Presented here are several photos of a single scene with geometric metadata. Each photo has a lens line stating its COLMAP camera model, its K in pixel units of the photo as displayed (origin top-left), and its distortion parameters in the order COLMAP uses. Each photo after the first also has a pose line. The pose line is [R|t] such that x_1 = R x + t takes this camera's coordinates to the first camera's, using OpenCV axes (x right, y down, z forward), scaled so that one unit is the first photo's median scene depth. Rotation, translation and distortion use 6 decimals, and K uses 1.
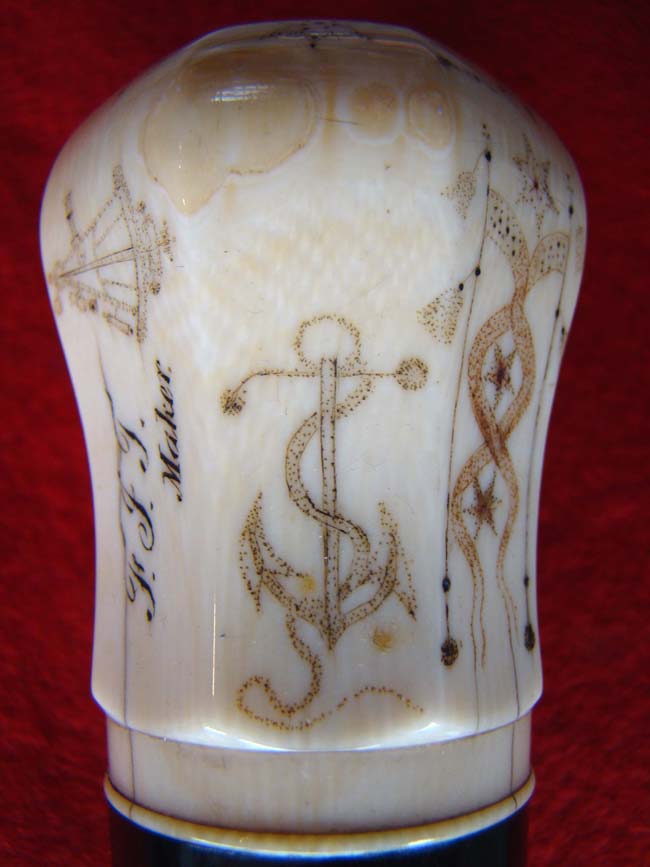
lens RADIAL K [[814.1, 0, 325.0], [0, 814.1, 433.5], [0, 0, 1]] dist [-0.257293, 0.032943]
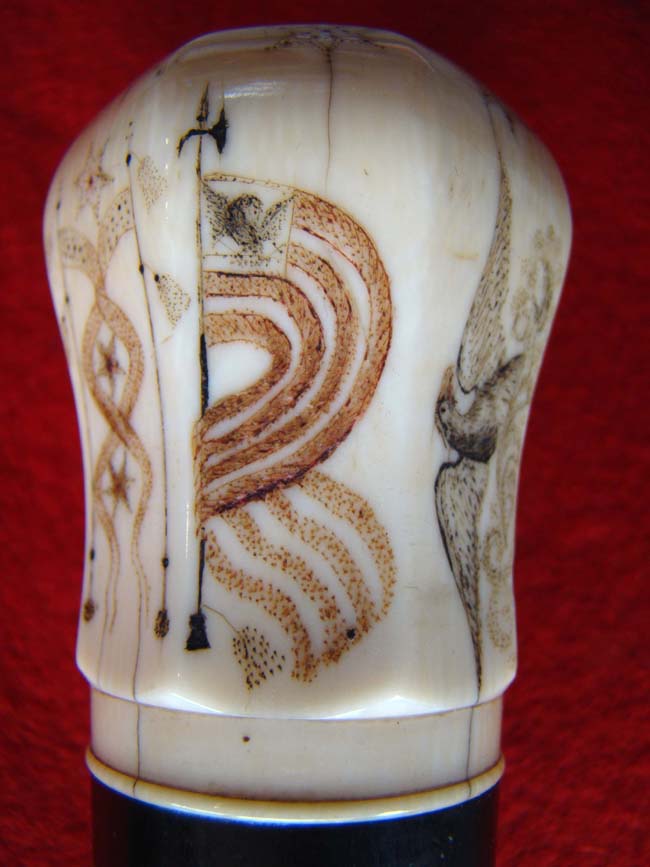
lens RADIAL K [[814.1, 0, 325.0], [0, 814.1, 433.5], [0, 0, 1]] dist [-0.257293, 0.032943]
pose [[-0.026758, -0.145478, -0.989000, 1.310927], [0.120408, 0.981682, -0.147659, 0.220416], [0.992364, -0.123035, -0.008752, 1.339408]]
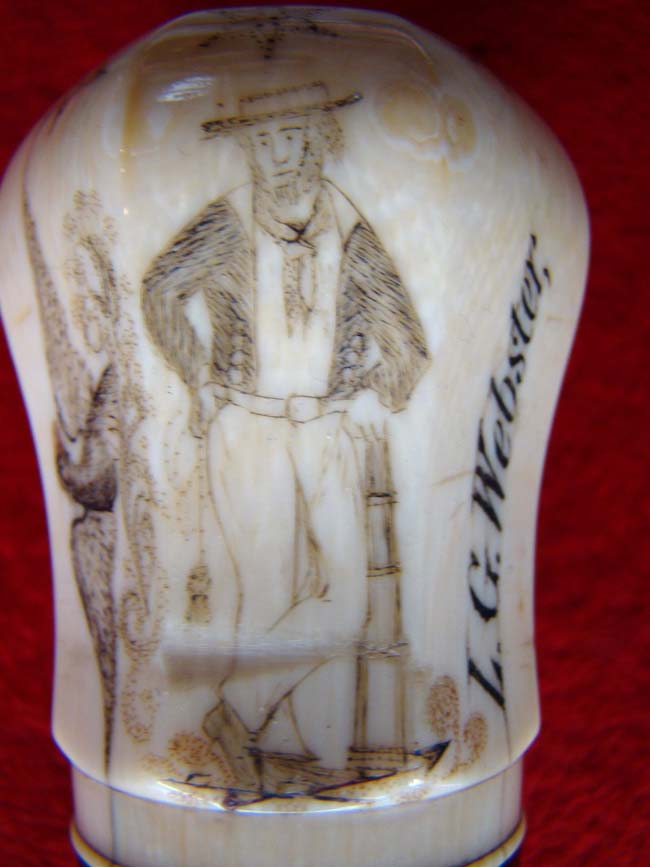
lens RADIAL K [[814.1, 0, 325.0], [0, 814.1, 433.5], [0, 0, 1]] dist [-0.257293, 0.032943]
pose [[-0.999194, 0.031283, 0.025137, -0.092620], [0.023835, 0.966537, -0.255418, 0.277640], [-0.032286, -0.254613, -0.966504, 2.461821]]
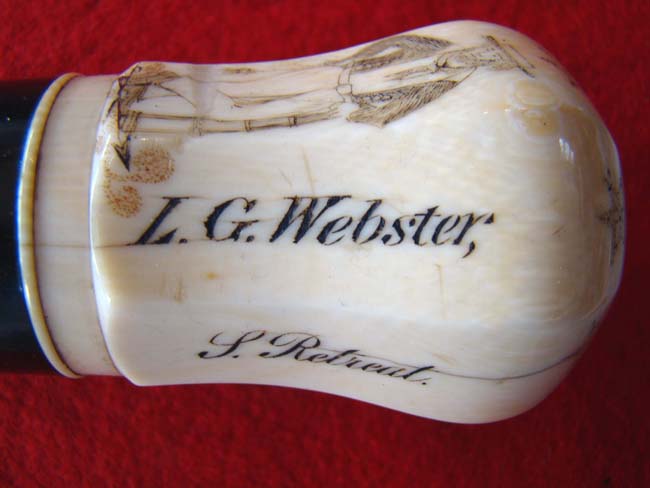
lens RADIAL K [[610.3, 0, 325.0], [0, 610.3, 244.0], [0, 0, 1]] dist [-0.257293, 0.032943]
pose [[-0.084194, -0.662661, 0.744172, -1.043916], [-0.977291, -0.090827, -0.191447, 0.250366], [0.194455, -0.743392, -0.639966, 2.121744]]
